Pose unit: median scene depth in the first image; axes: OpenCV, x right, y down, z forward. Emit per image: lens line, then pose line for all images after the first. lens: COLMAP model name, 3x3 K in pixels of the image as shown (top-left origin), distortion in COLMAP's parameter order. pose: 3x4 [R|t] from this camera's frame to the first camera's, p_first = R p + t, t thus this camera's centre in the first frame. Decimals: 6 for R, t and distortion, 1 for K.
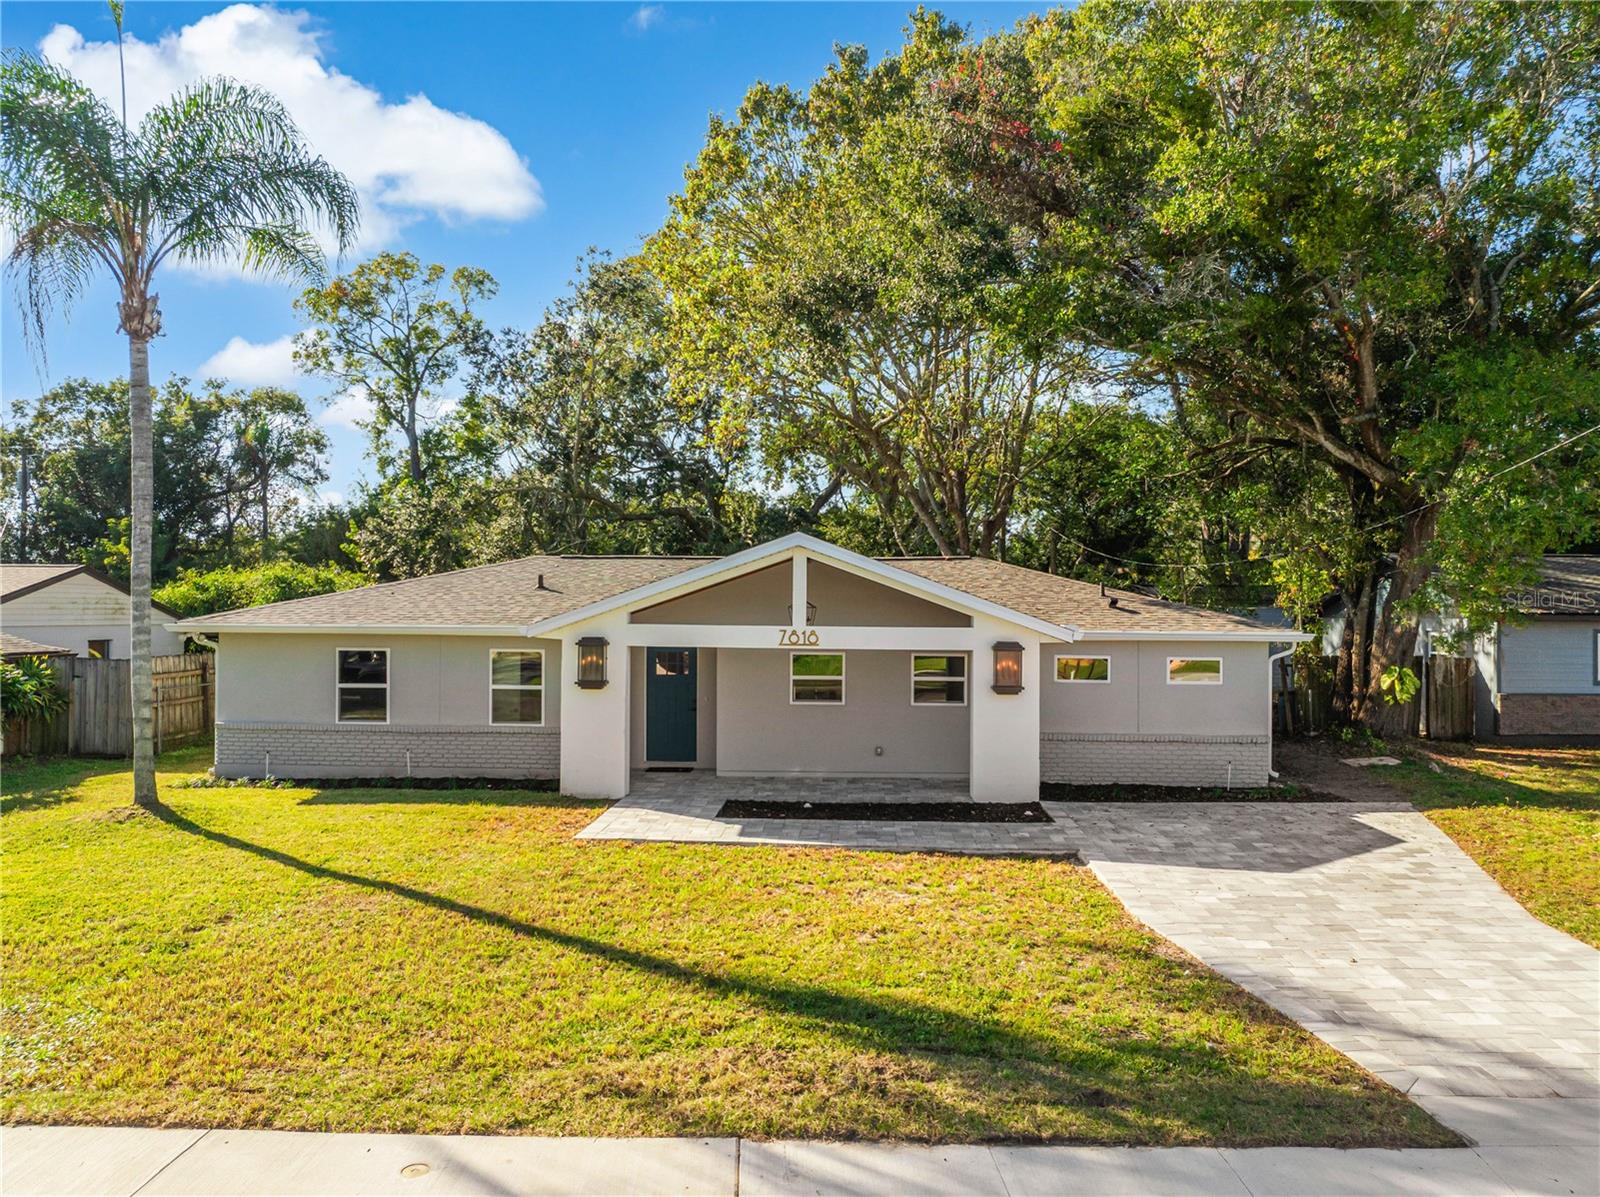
lens RADIAL K [[1131.7, 0, 799.0], [0, 1131.7, 600.3], [0, 0, 1]] dist [-0.046372, 0.013028]
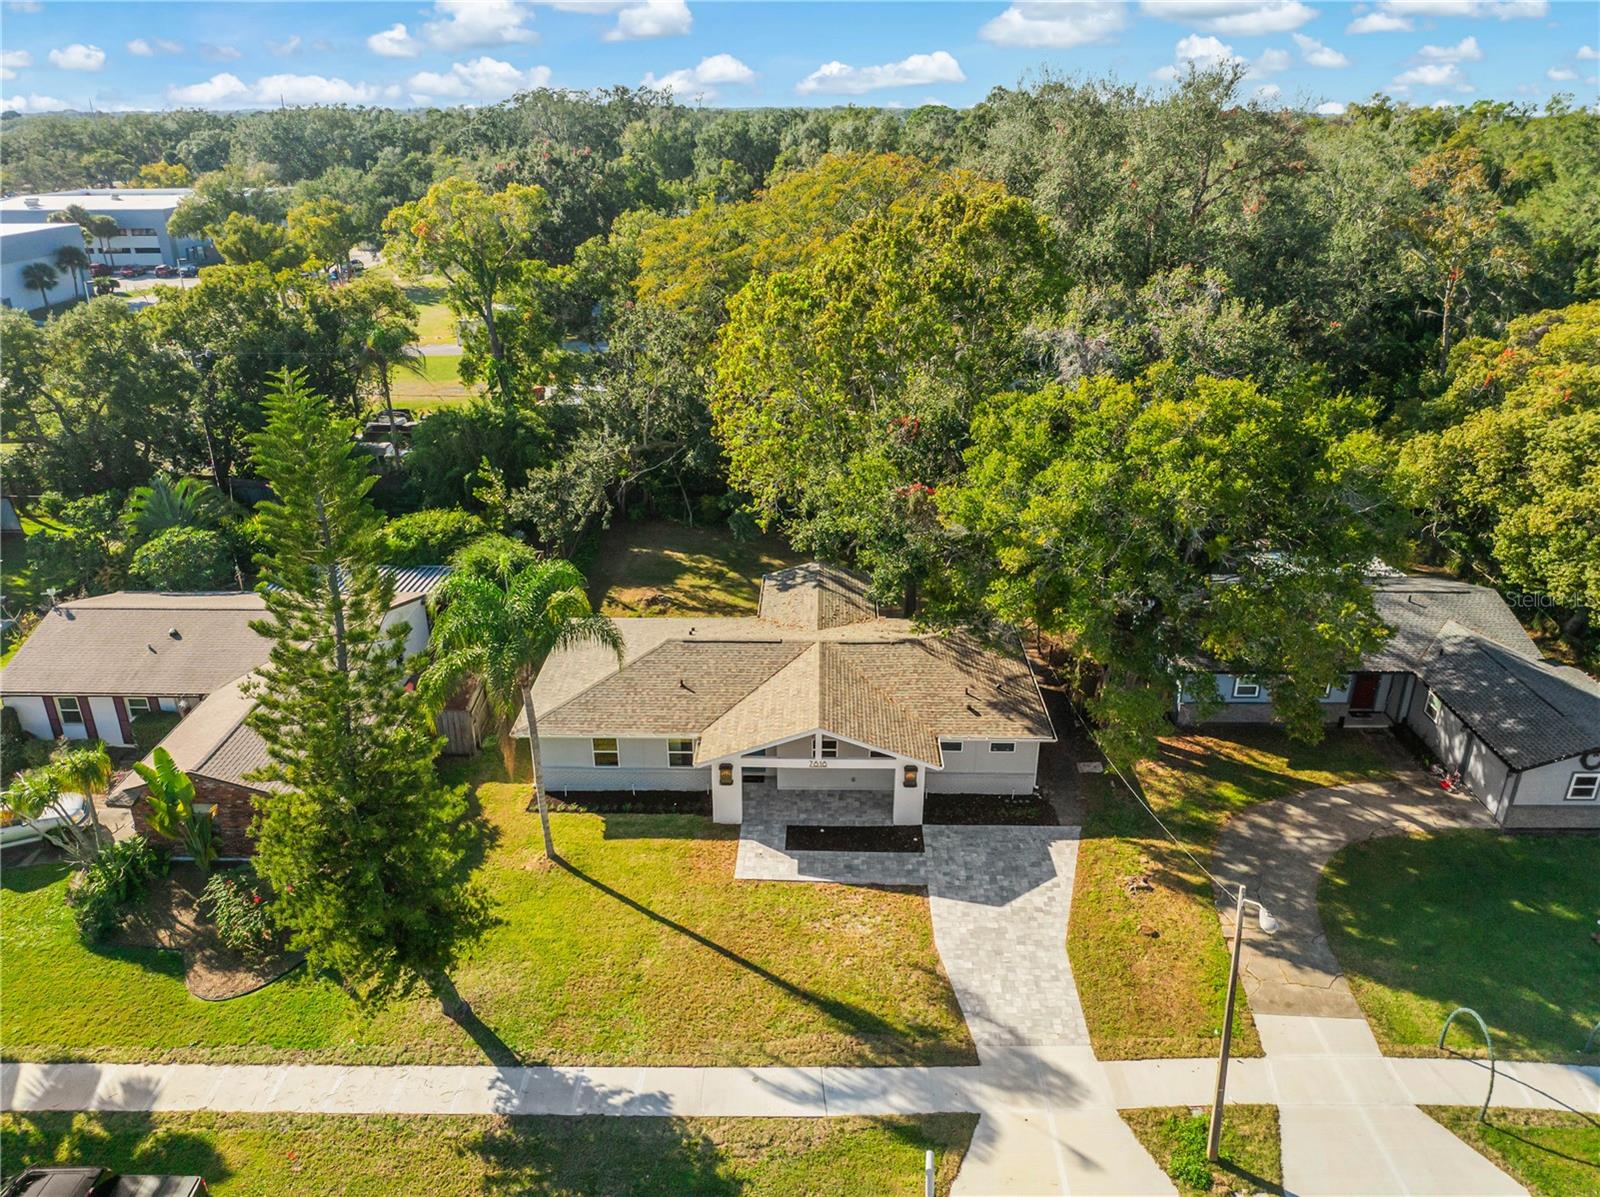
lens RADIAL K [[1131.7, 0, 795.3], [0, 1131.7, 609.9], [0, 0, 1]] dist [-0.046372, 0.013028]
pose [[0.999762, -0.013519, 0.017151, -0.079462], [0.004960, 0.905407, 0.424515, -1.189955], [-0.021268, -0.424329, 0.905258, -0.891704]]
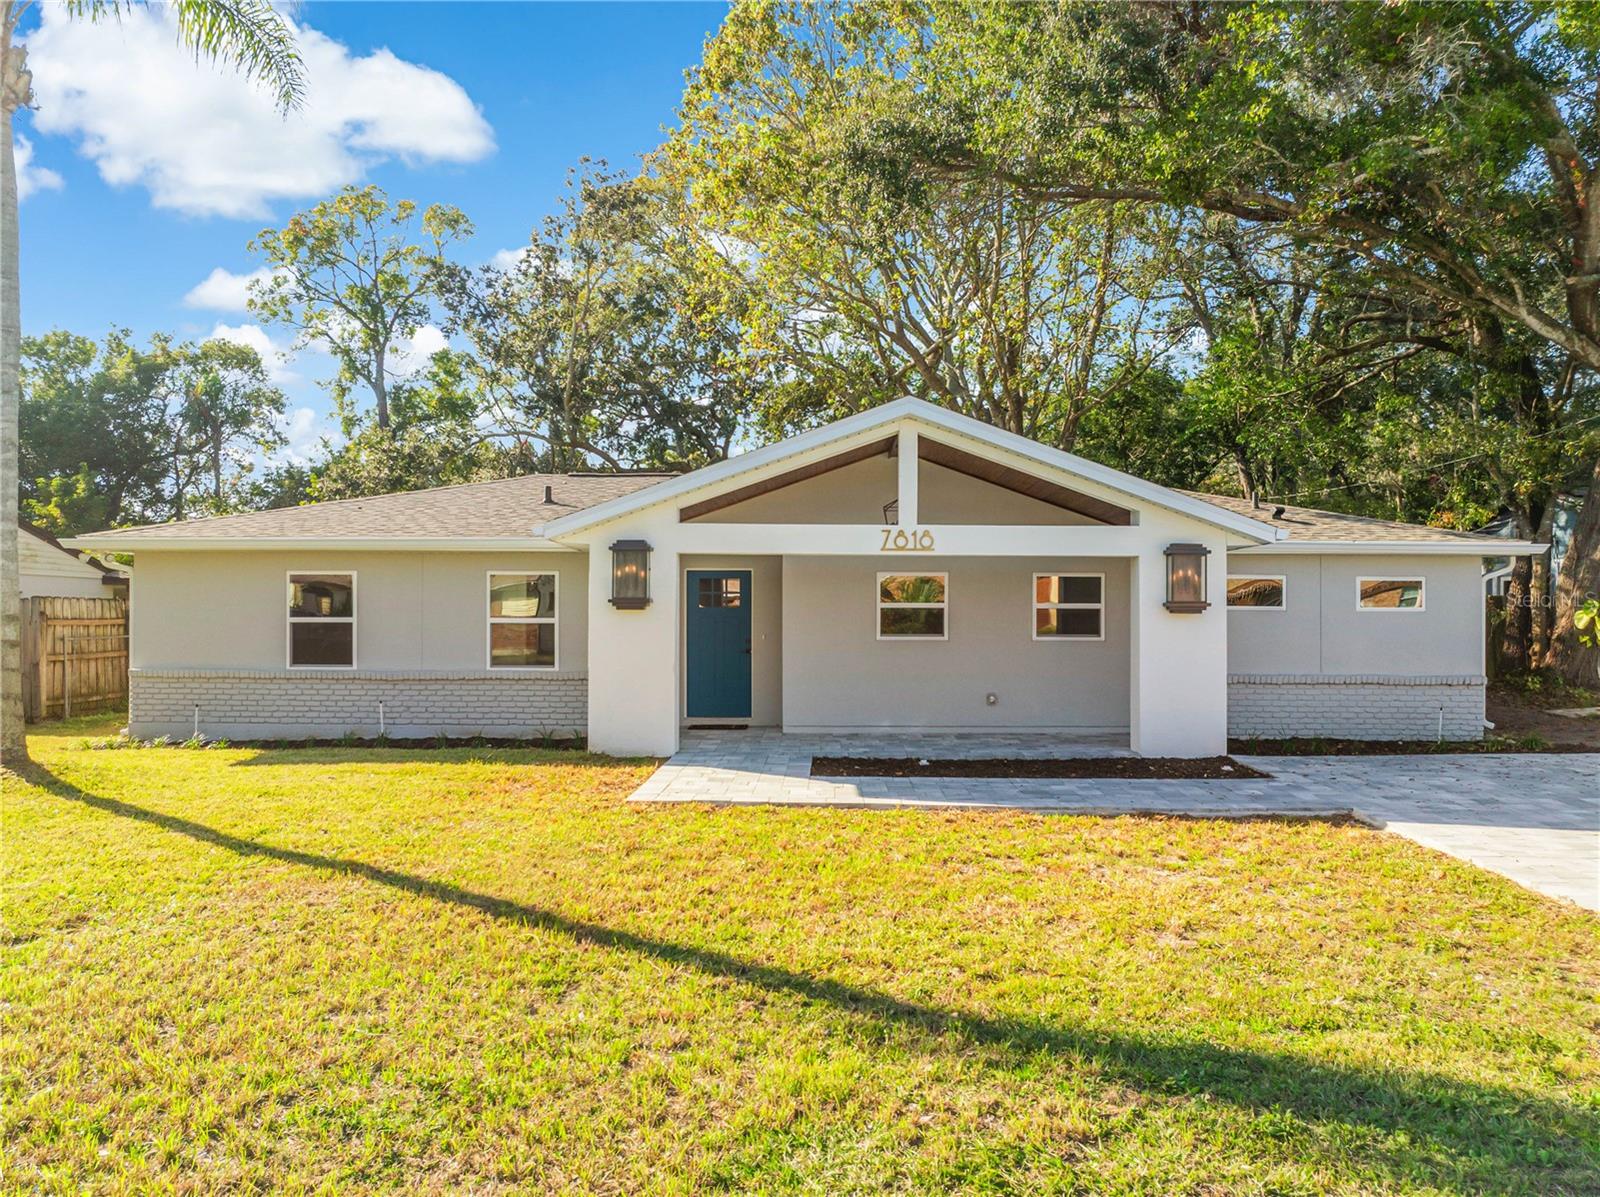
lens RADIAL K [[1131.7, 0, 795.5], [0, 1131.7, 605.8], [0, 0, 1]] dist [-0.046372, 0.013028]
pose [[0.999709, -0.003719, 0.023842, -0.092171], [0.003639, 0.999988, 0.003395, 0.073637], [-0.023855, -0.003307, 0.999710, 0.252007]]
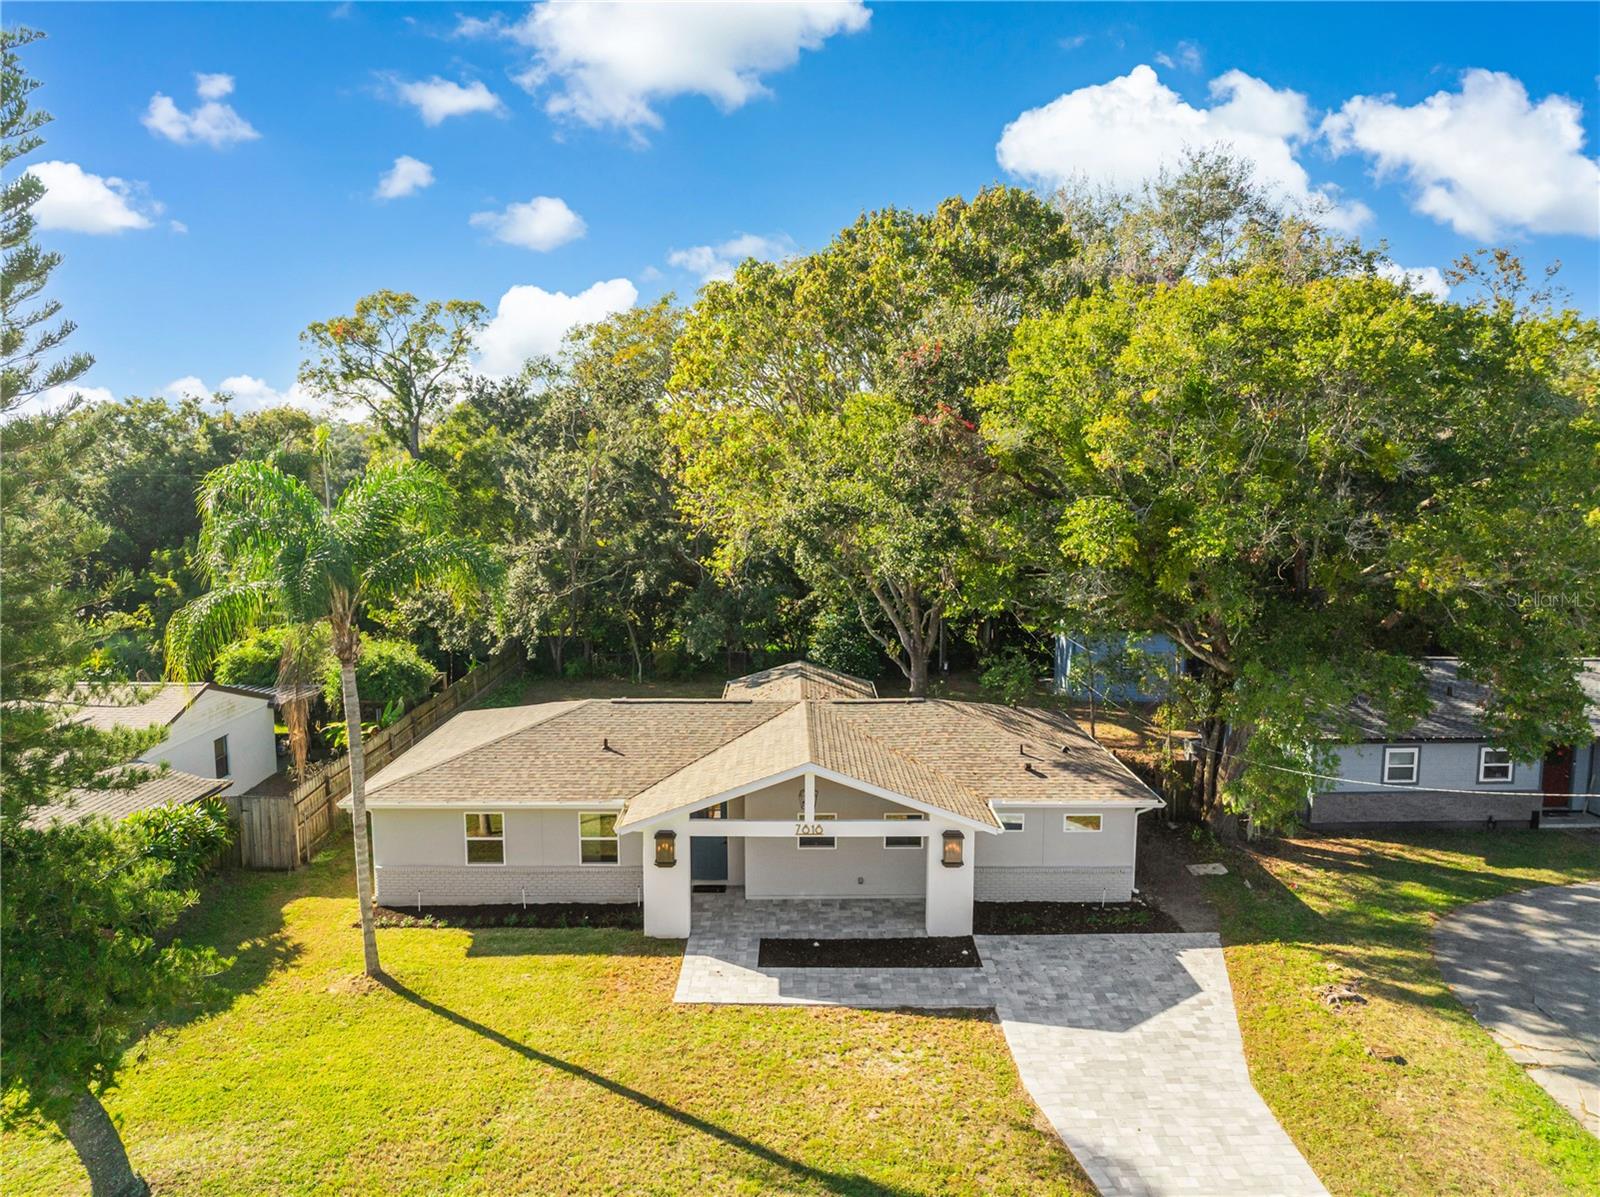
lens RADIAL K [[1131.7, 0, 801.0], [0, 1131.7, 597.9], [0, 0, 1]] dist [-0.046372, 0.013028]
pose [[0.998477, -0.008449, 0.054510, -0.086512], [0.001401, 0.991764, 0.128068, -0.443409], [-0.055143, -0.127797, 0.990266, -0.386142]]
